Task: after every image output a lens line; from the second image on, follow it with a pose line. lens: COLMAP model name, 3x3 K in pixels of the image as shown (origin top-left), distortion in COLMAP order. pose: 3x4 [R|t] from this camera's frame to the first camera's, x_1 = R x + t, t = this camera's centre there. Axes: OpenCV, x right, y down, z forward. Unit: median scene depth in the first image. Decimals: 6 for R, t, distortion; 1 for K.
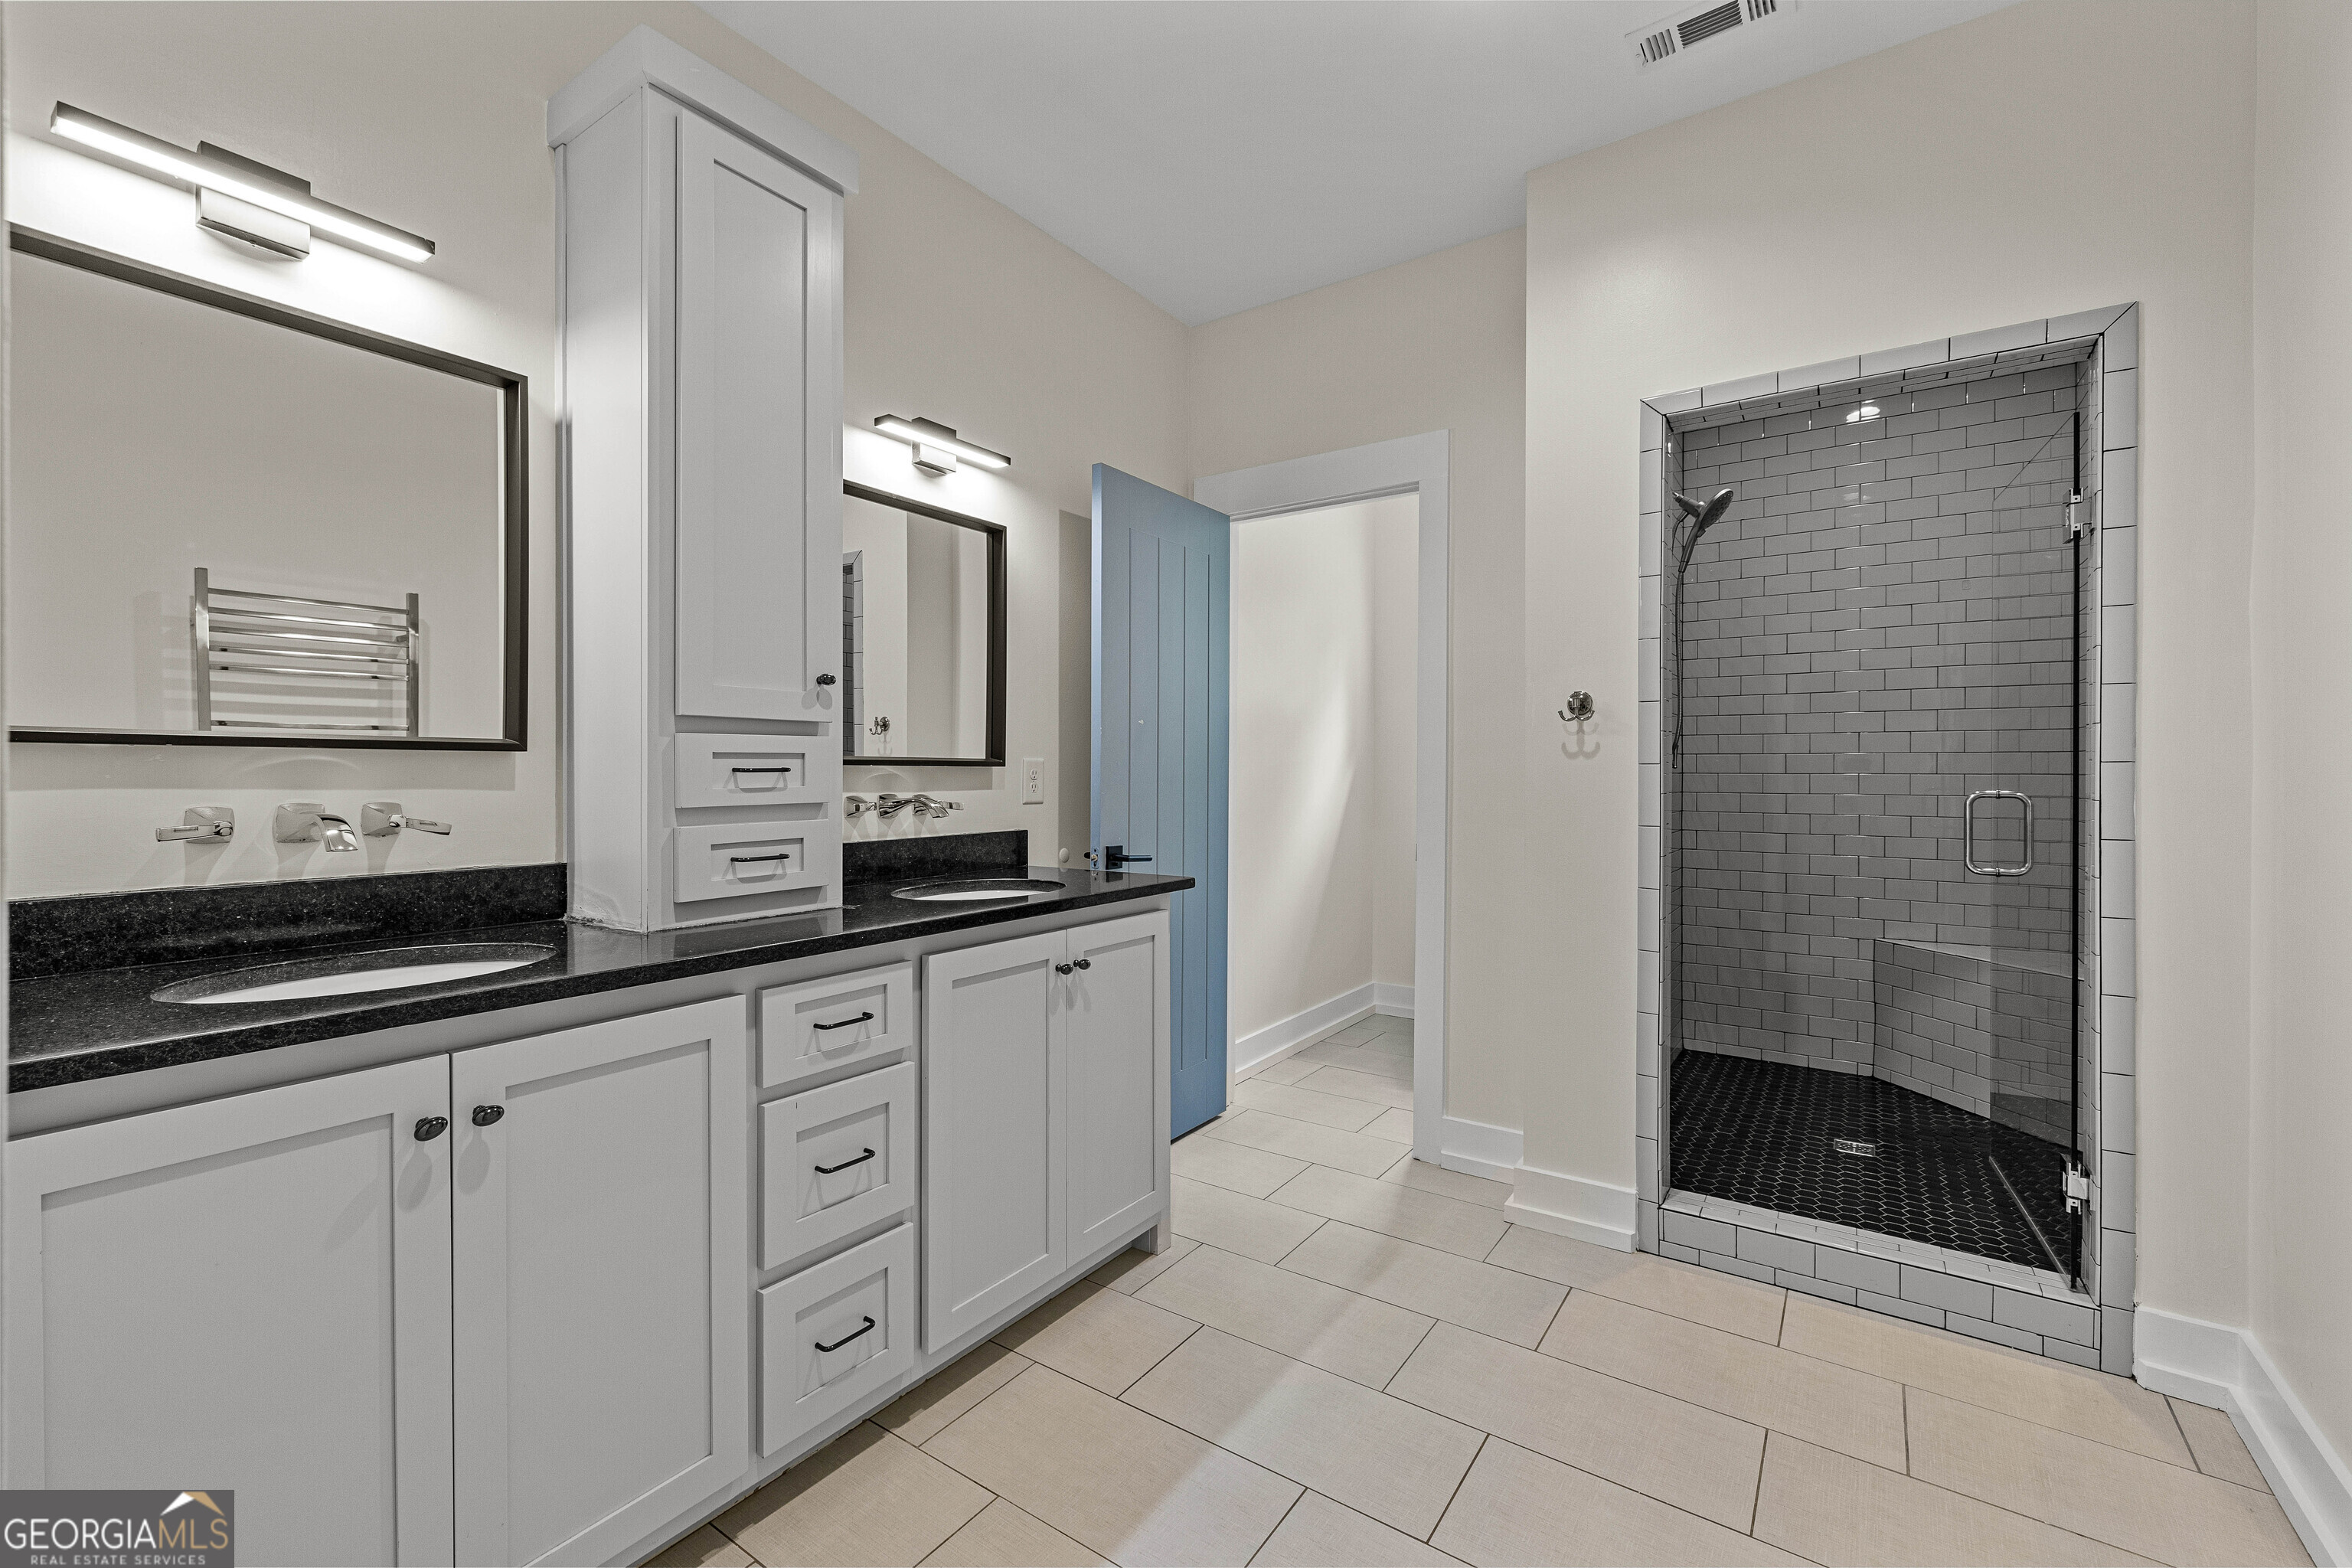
lens RADIAL K [[987.4, 0, 1166.2], [0, 987.4, 773.4], [0, 0, 1]] dist [0.000750, 0.000242]
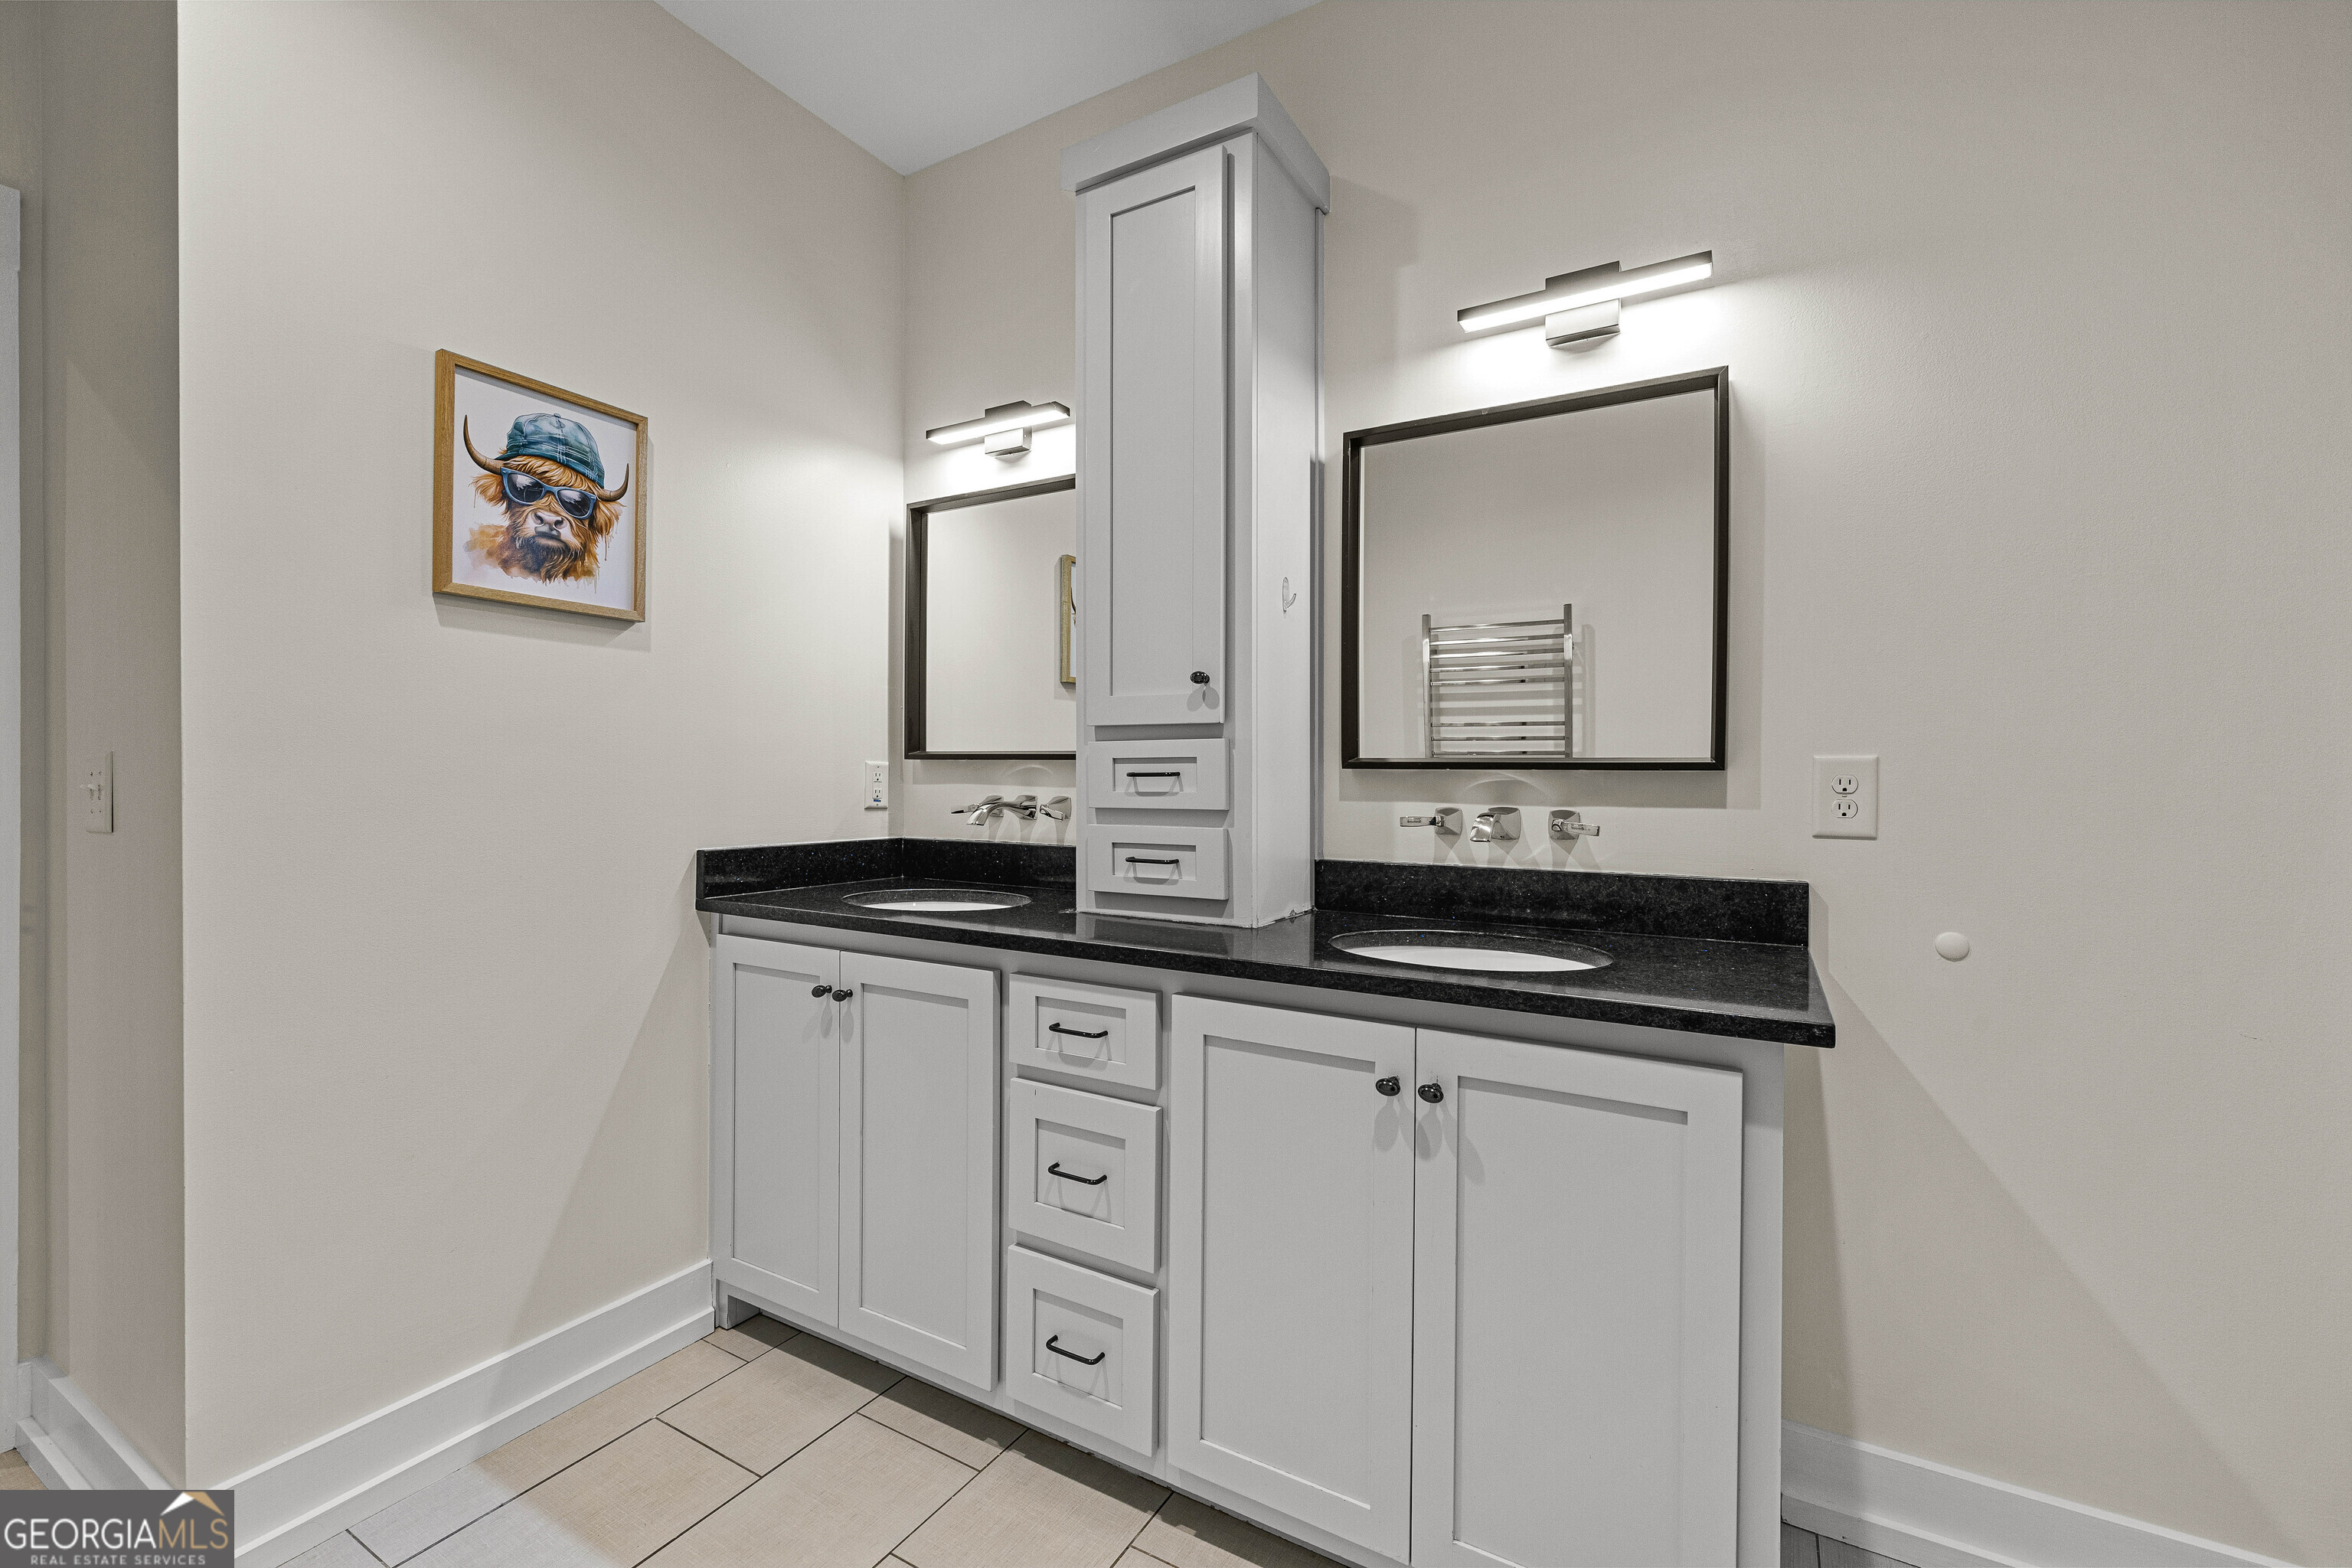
lens RADIAL K [[1035.0, 0, 1176.0], [0, 1035.0, 784.0], [0, 0, 1]] dist [0.000049, 0.000066]
pose [[0.047863, 0.002719, -0.998850, 0.629985], [-0.006220, 0.999978, 0.002425, 0.003511], [0.998835, 0.006096, 0.047879, 0.938749]]
